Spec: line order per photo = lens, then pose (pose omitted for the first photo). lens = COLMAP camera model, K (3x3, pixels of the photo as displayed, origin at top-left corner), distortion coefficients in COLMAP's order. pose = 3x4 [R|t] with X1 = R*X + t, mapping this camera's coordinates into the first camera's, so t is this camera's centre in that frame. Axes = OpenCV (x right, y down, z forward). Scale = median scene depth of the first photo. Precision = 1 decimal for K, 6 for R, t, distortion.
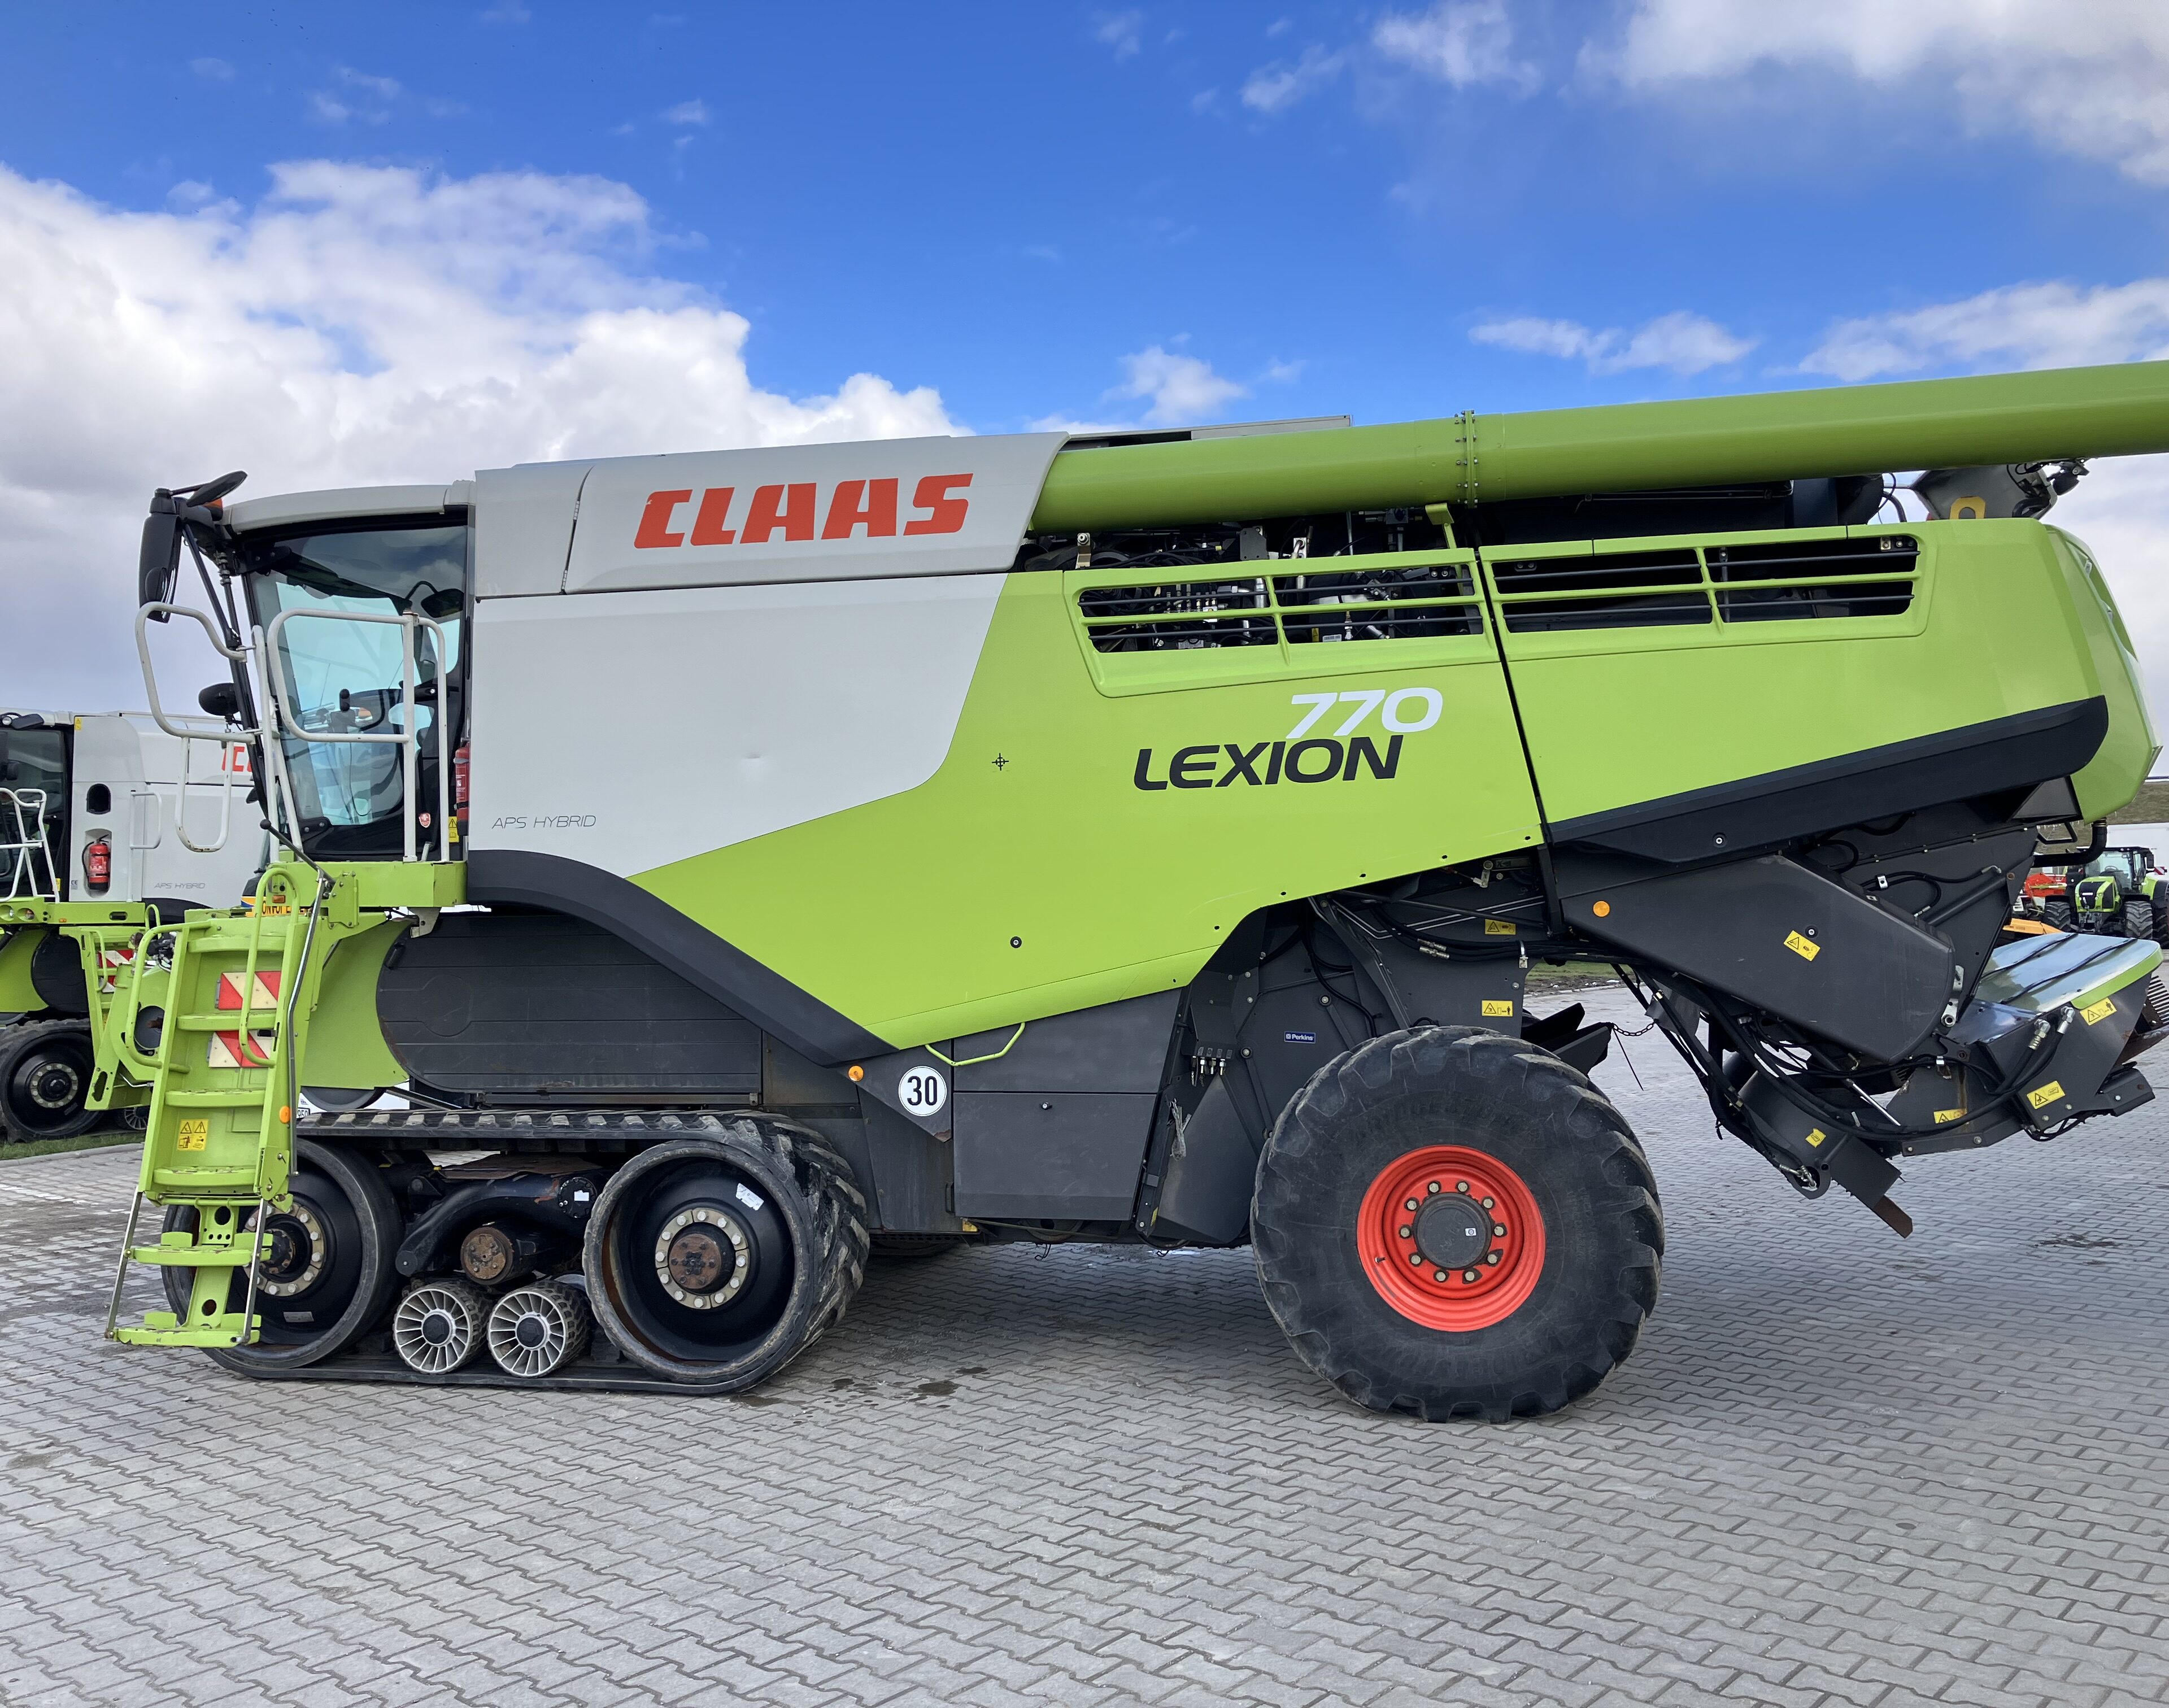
lens RADIAL K [[1869.1, 0, 1080.7], [0, 1869.1, 846.4], [0, 0, 1]] dist [0.133963, -0.356565]
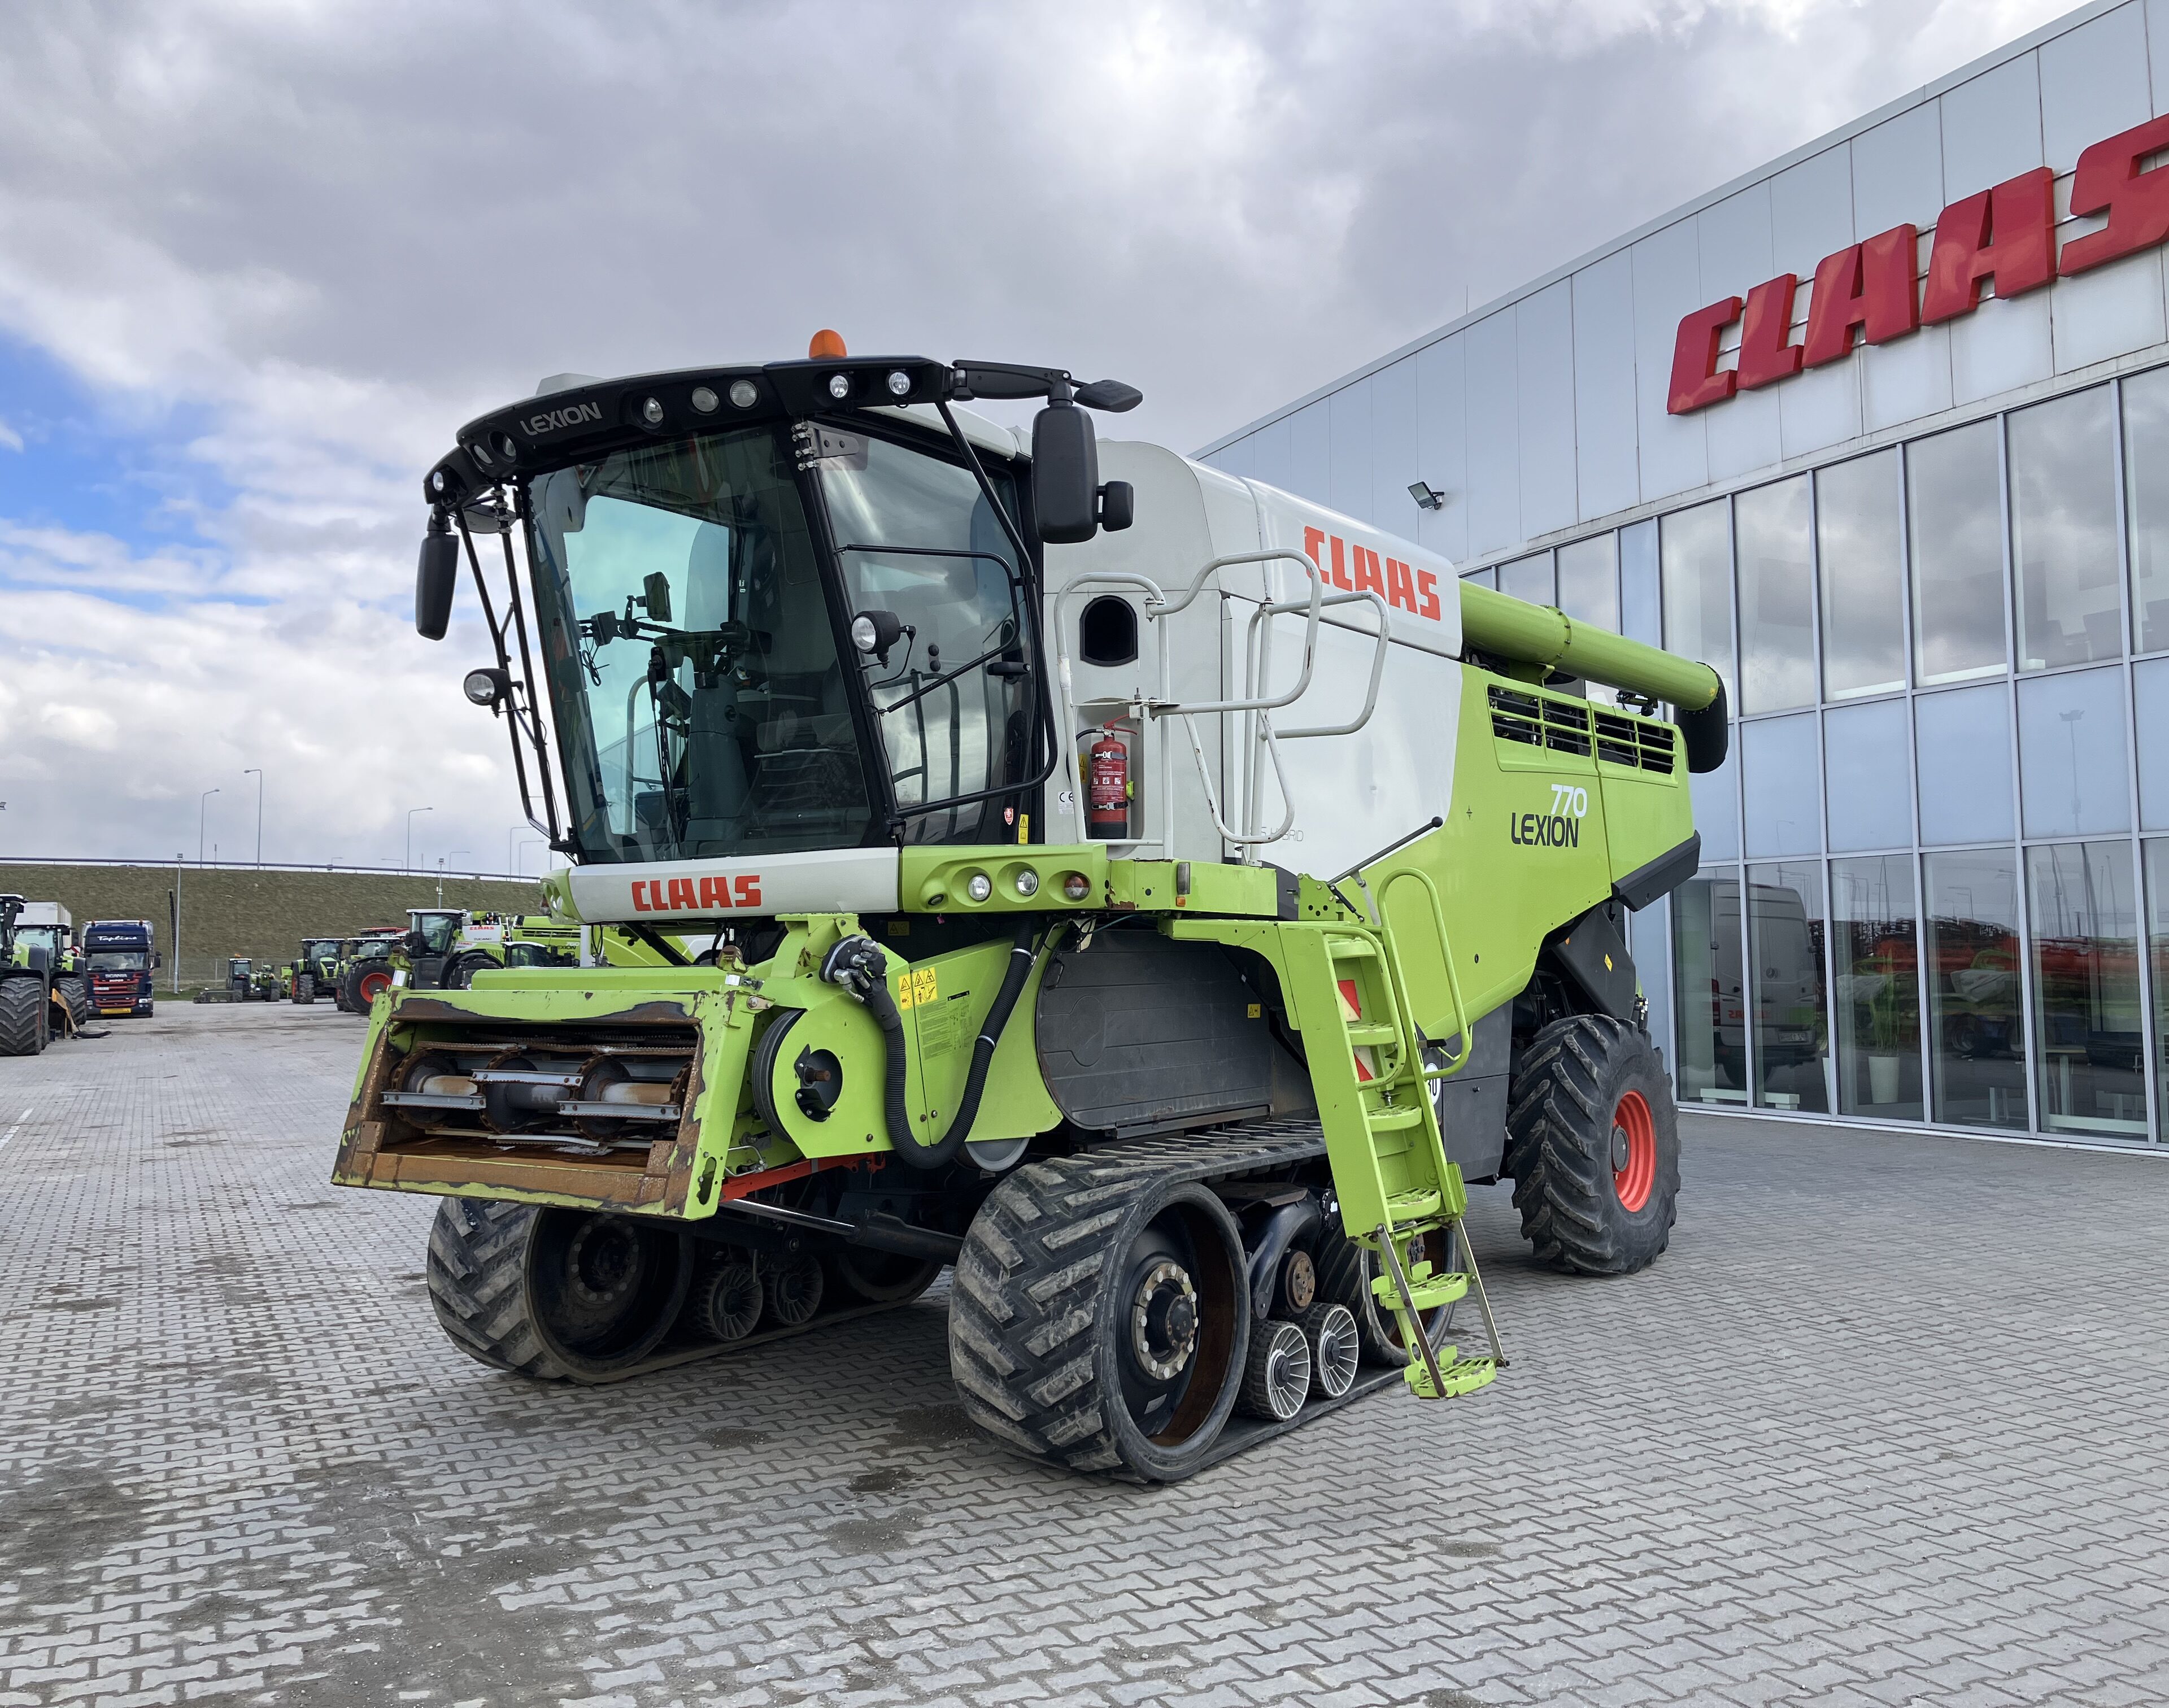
lens RADIAL K [[1880.4, 0, 1072.4], [0, 1880.4, 839.2], [0, 0, 1]] dist [0.009402, 0.006676]
pose [[0.393606, 0.069779, 0.916627, -1.320563], [-0.015009, 0.997470, -0.069488, 0.064599], [-0.919157, 0.013593, 0.393657, 0.768447]]
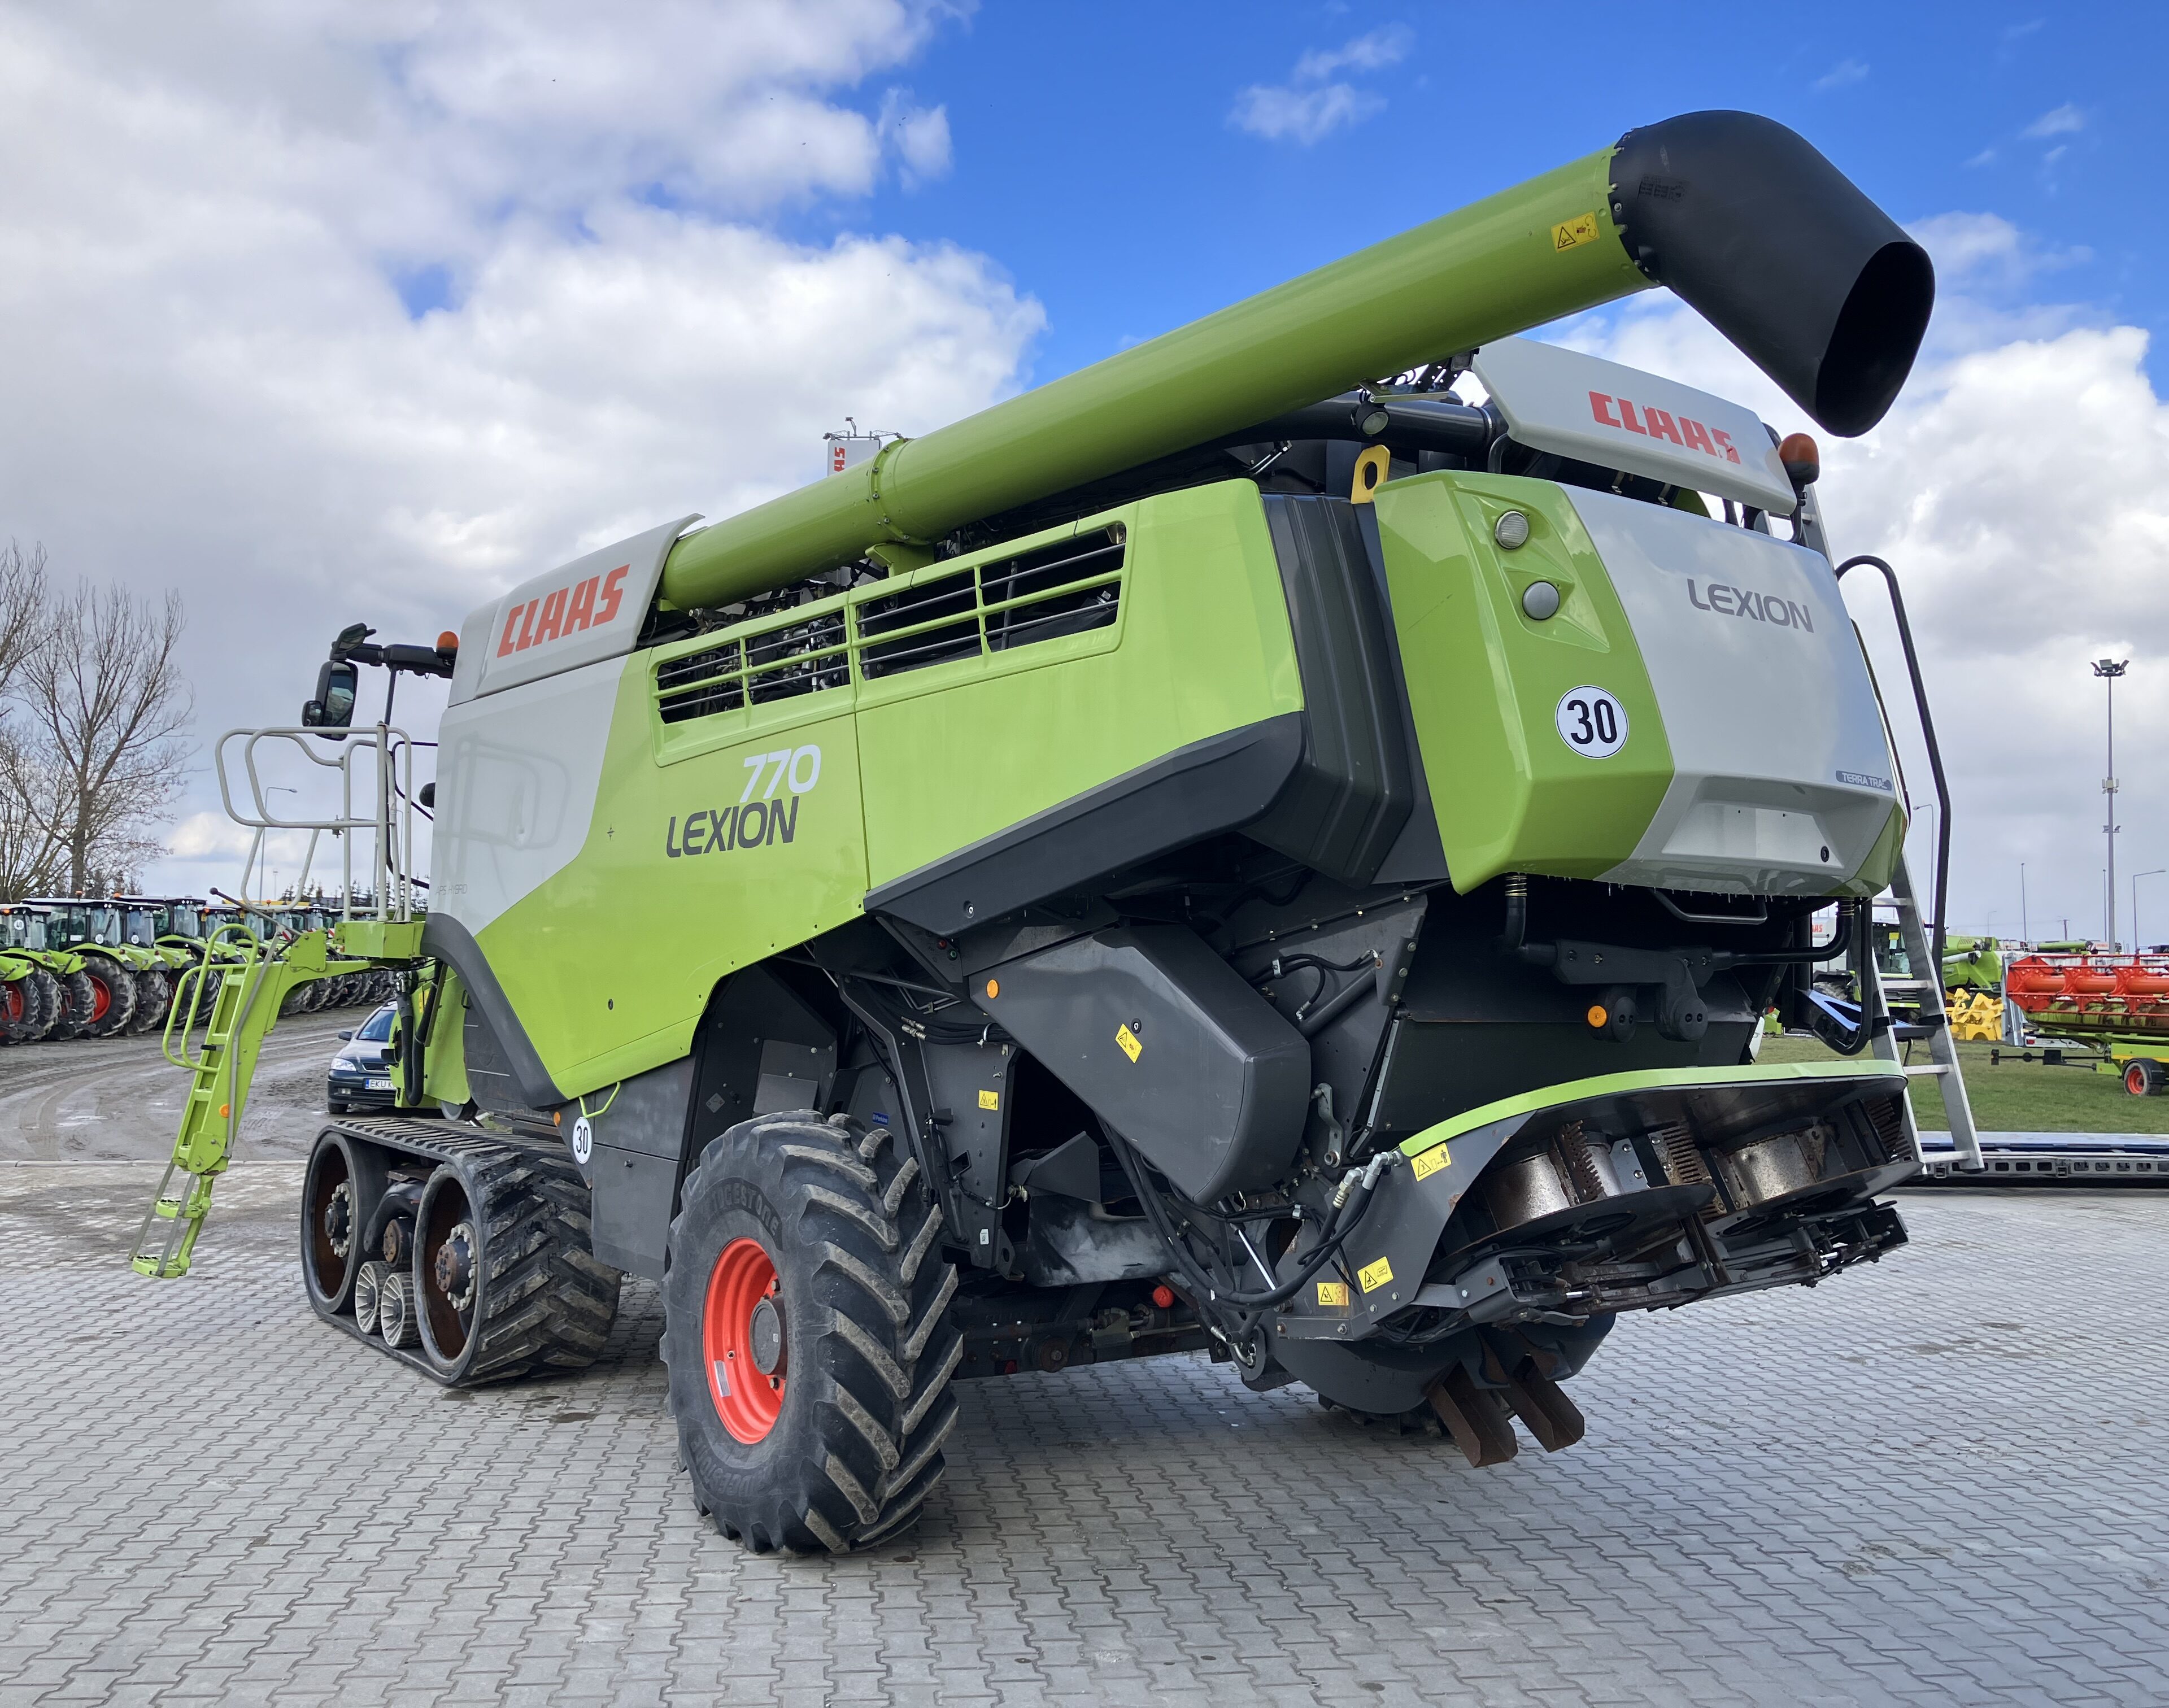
lens RADIAL K [[1880.4, 0, 1072.4], [0, 1880.4, 839.2], [0, 0, 1]] dist [0.009402, 0.006676]
pose [[0.755529, -0.016131, -0.654916, 0.870789], [-0.011962, 0.999190, -0.038411, -0.003465], [0.655006, 0.036855, 0.754725, 0.376656]]
